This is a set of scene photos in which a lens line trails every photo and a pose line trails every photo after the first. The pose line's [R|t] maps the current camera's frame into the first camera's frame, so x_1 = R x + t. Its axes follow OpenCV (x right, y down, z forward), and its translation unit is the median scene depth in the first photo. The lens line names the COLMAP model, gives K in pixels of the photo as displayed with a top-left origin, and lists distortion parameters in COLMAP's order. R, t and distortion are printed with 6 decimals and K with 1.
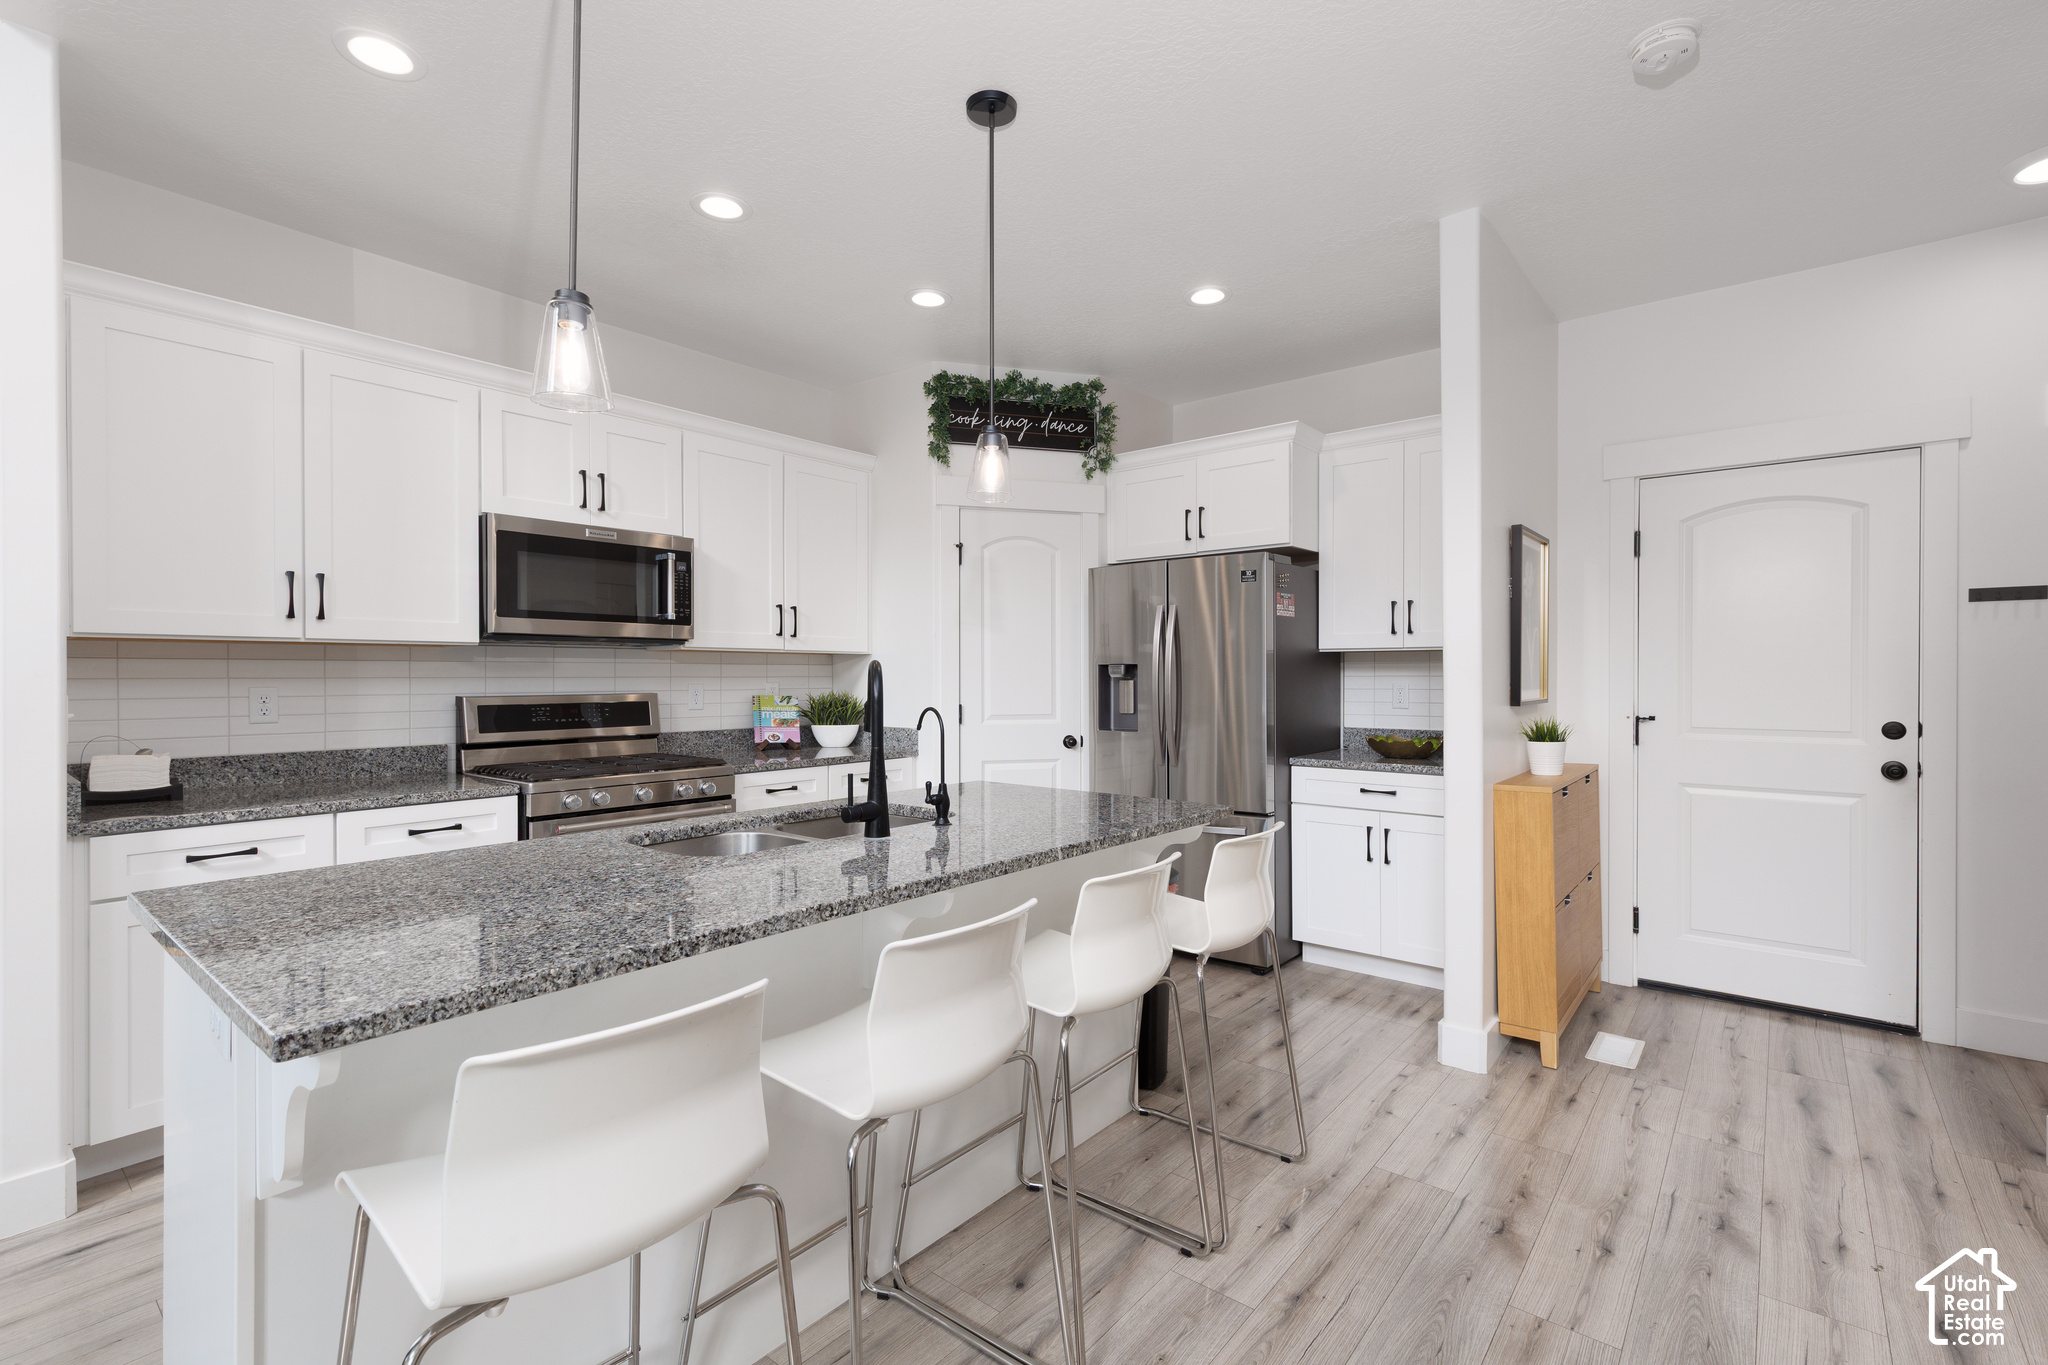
lens RADIAL K [[915.4, 0, 1034.3], [0, 915.4, 680.3], [0, 0, 1]] dist [0.007649, -0.001776]
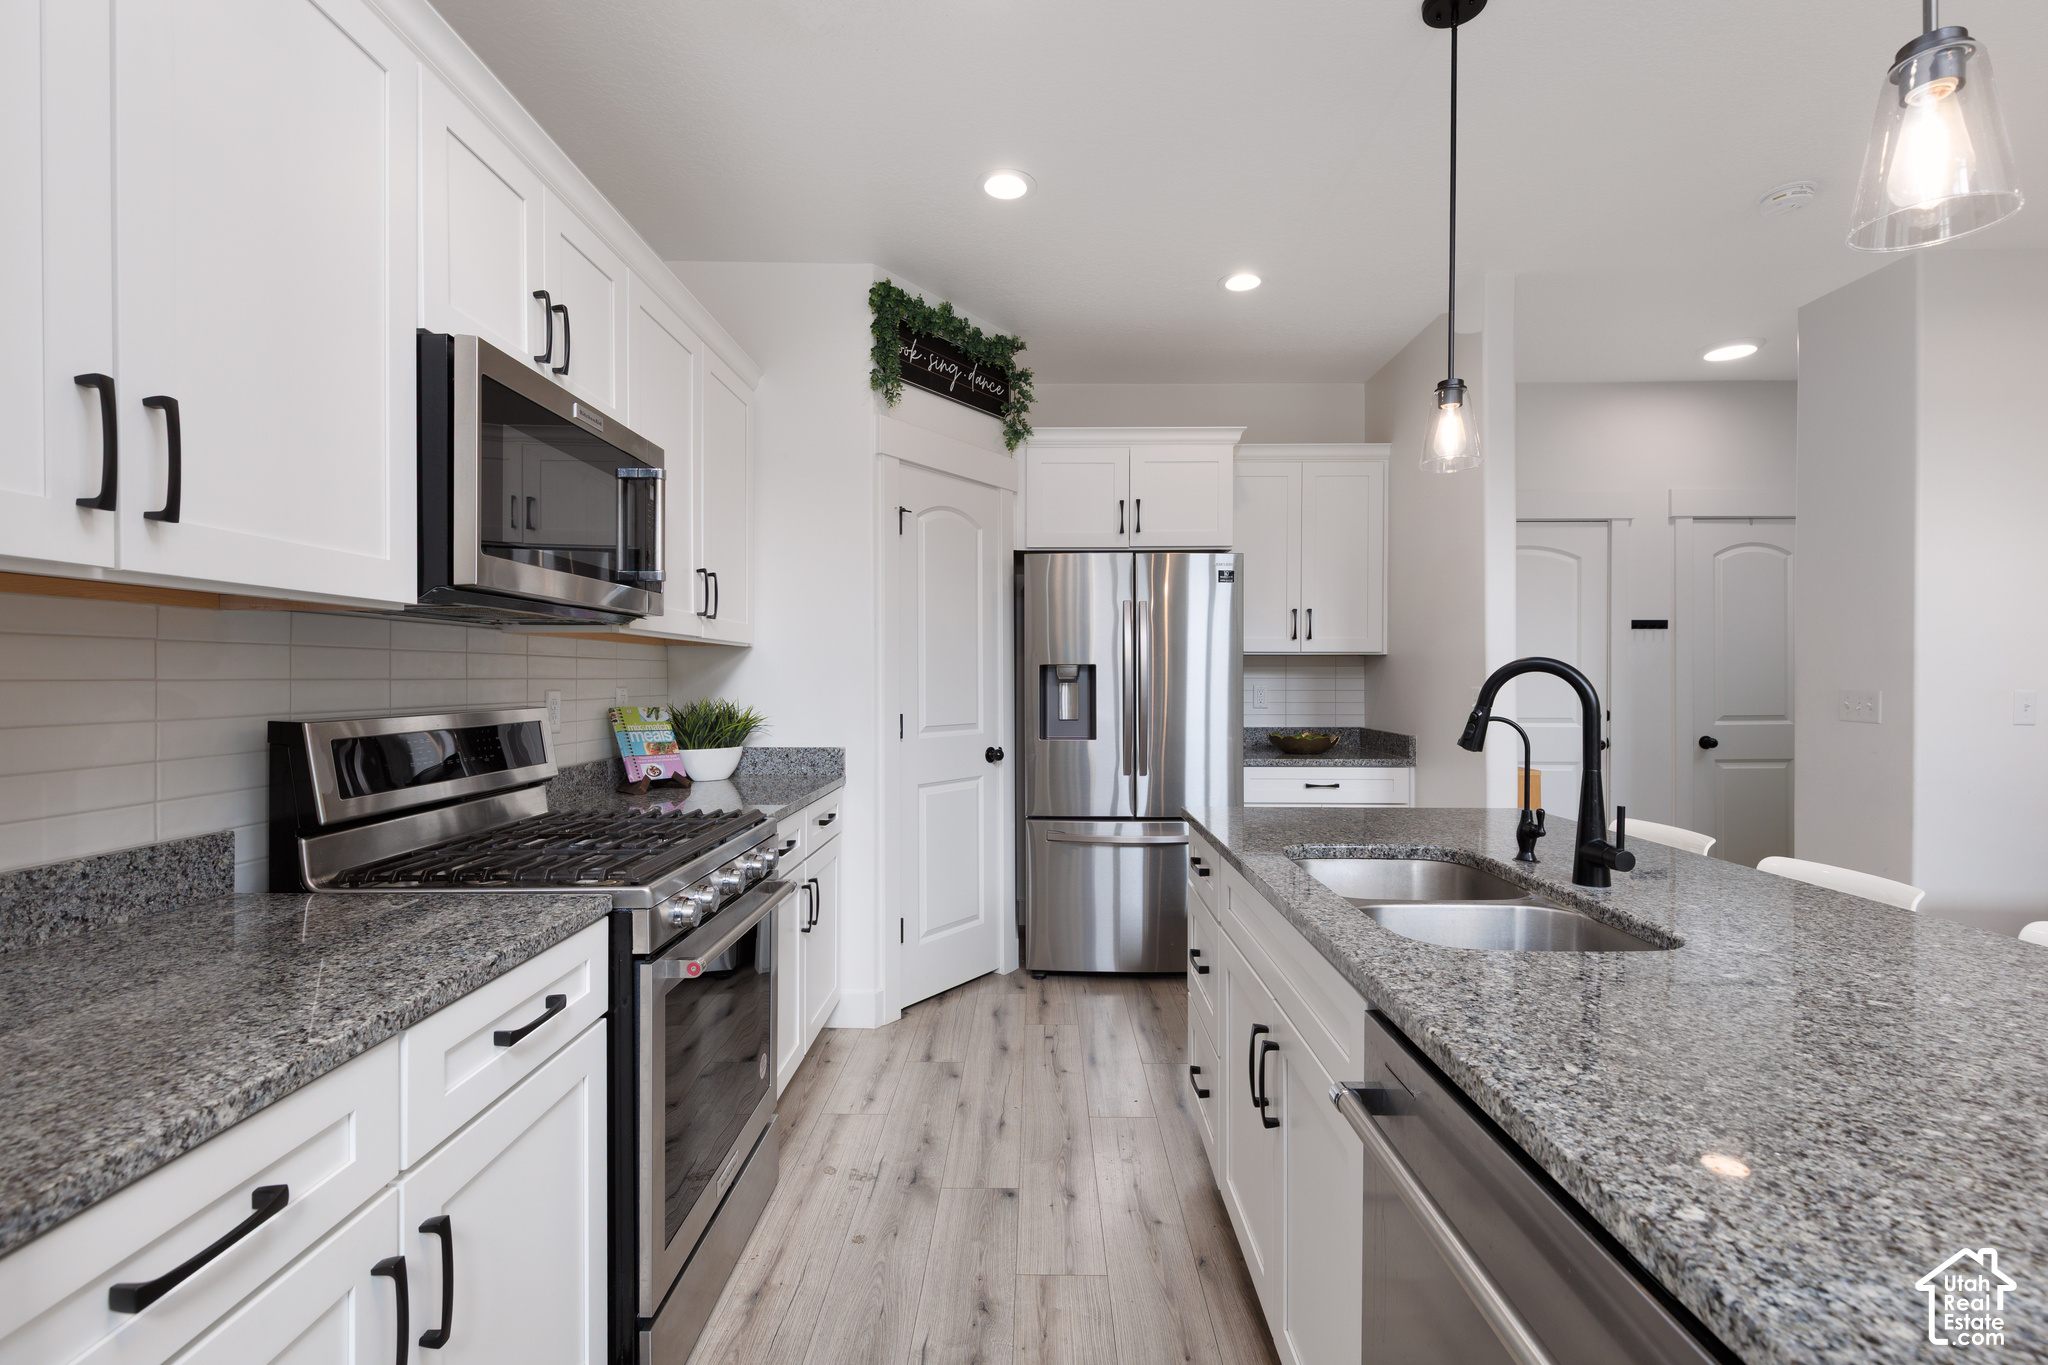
lens RADIAL K [[915.4, 0, 1026.1], [0, 915.4, 680.4], [0, 0, 1]] dist [0.007649, -0.001776]
pose [[0.777235, -0.000149, 0.629210, -0.485560], [0.001793, 0.999996, -0.001979, -0.000395], [-0.629207, 0.002666, 0.777233, 0.325718]]
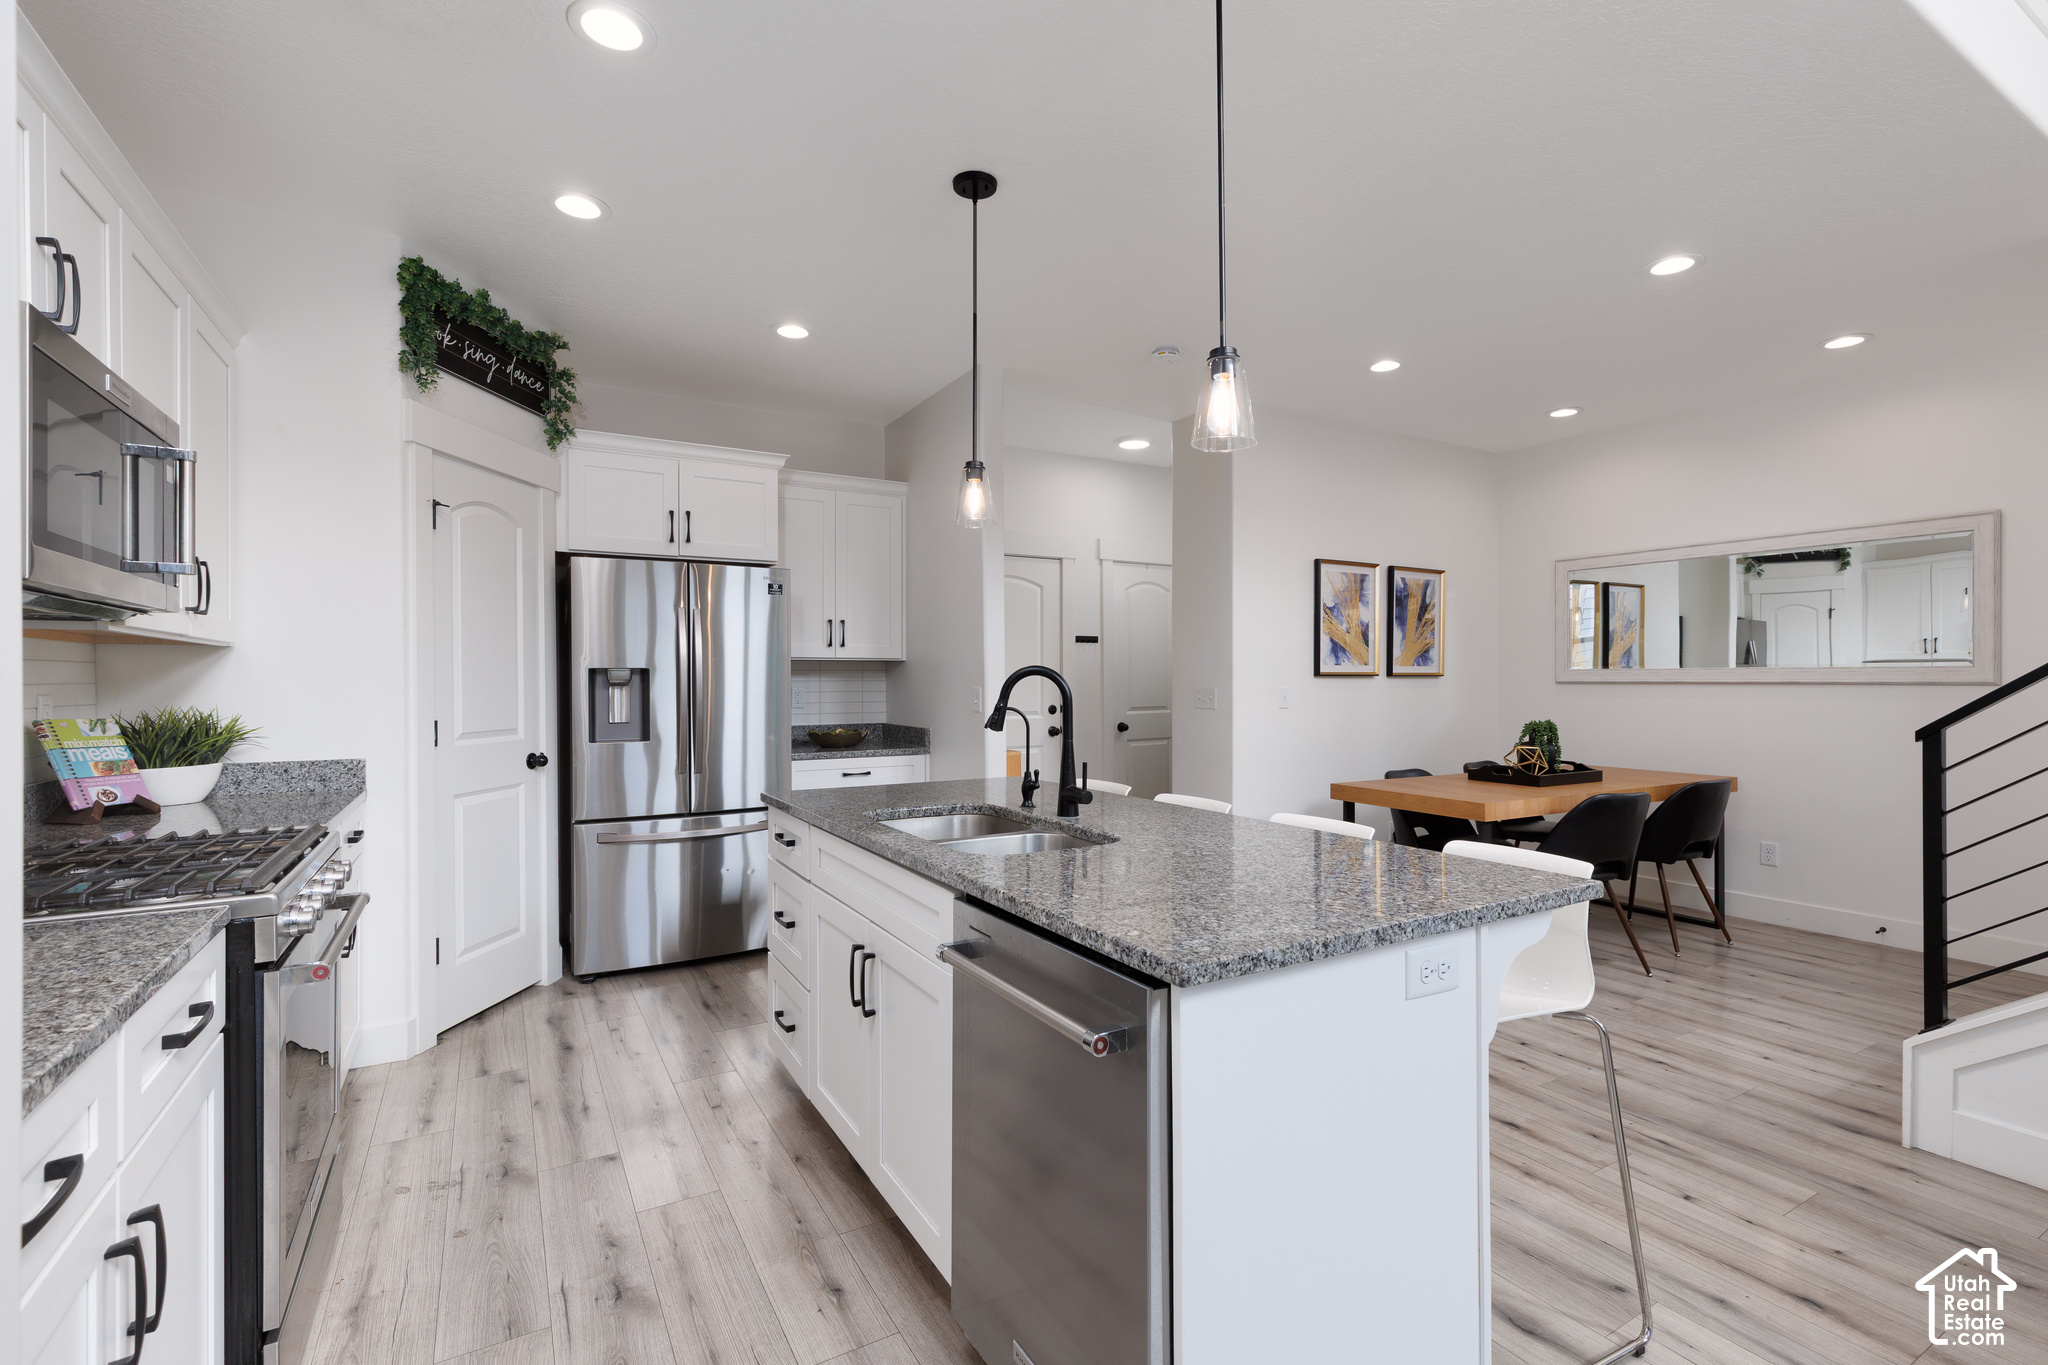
lens RADIAL K [[915.4, 0, 1025.5], [0, 915.4, 681.0], [0, 0, 1]] dist [0.007649, -0.001776]
pose [[0.345592, -0.000427, 0.938385, -0.602947], [0.007767, 0.999967, -0.002405, 0.000309], [-0.938353, 0.008120, 0.345584, 0.302118]]
